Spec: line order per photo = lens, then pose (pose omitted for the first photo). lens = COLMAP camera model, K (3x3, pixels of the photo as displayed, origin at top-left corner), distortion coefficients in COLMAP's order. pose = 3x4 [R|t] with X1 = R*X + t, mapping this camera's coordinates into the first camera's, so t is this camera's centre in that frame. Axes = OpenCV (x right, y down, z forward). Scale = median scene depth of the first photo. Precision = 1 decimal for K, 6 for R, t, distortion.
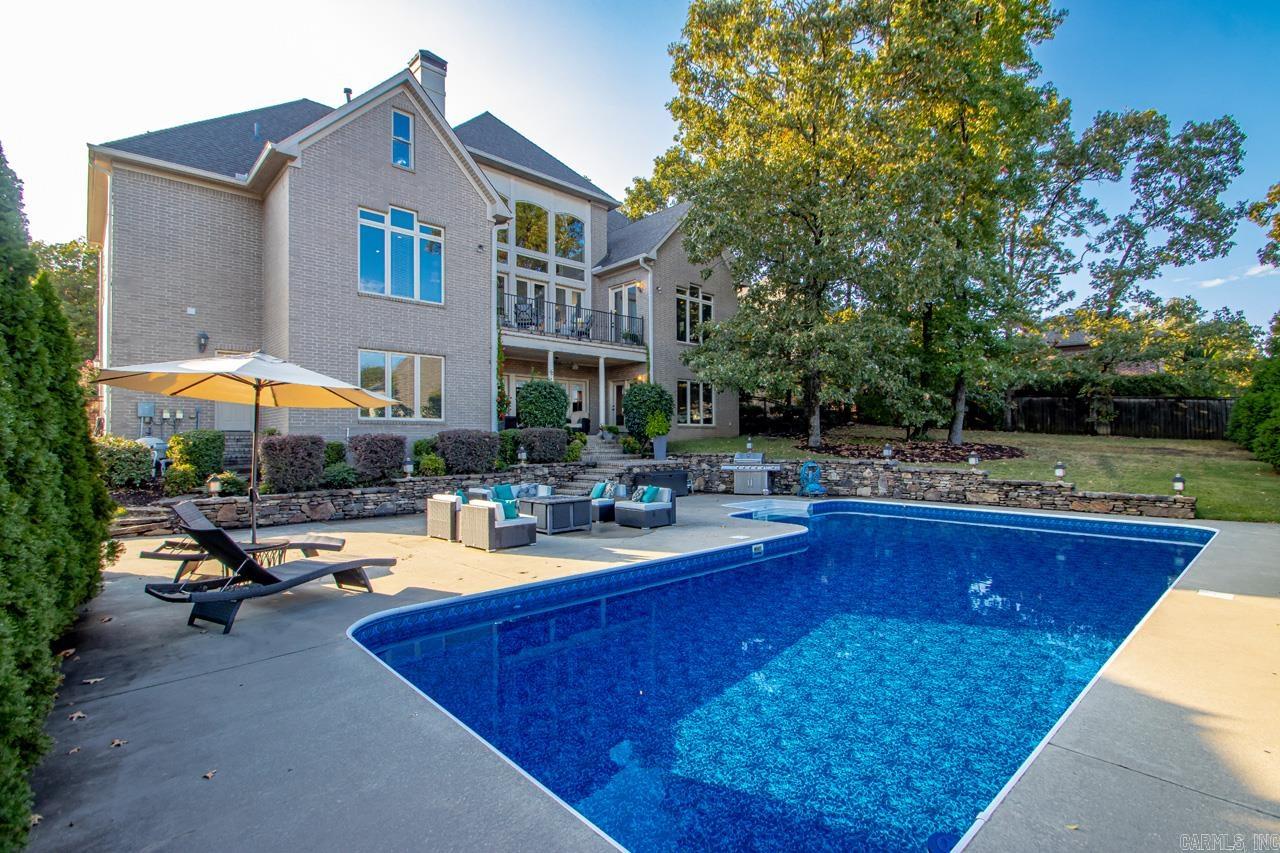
lens RADIAL K [[582.6, 0, 641.2], [0, 582.6, 417.2], [0, 0, 1]] dist [0.019885, -0.018509]
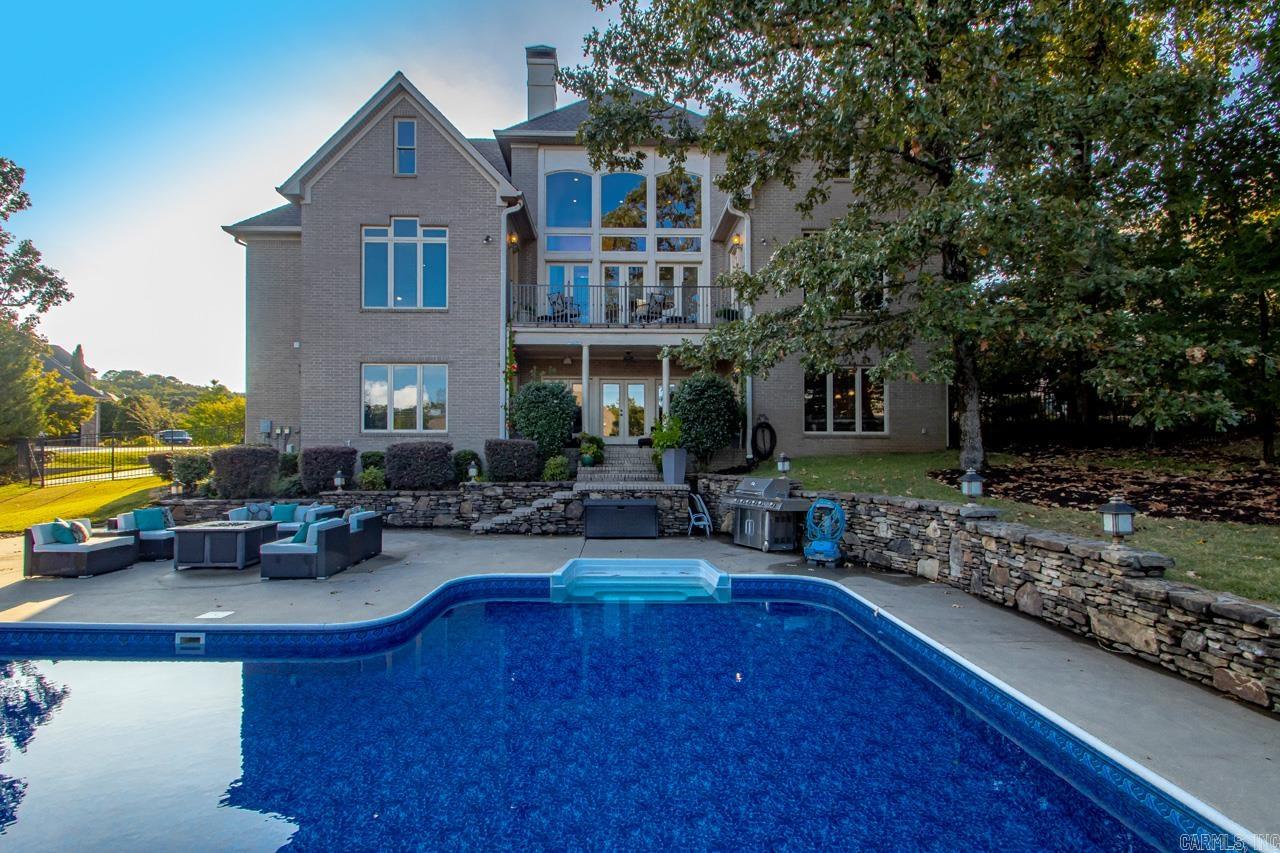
lens RADIAL K [[603.6, 0, 635.7], [0, 603.6, 438.7], [0, 0, 1]] dist [0.000280, -0.000595]
pose [[0.746611, -0.007458, -0.665219, 0.537255], [0.017562, 0.999810, 0.008502, 0.013380], [0.665029, -0.018030, 0.746600, 0.480336]]
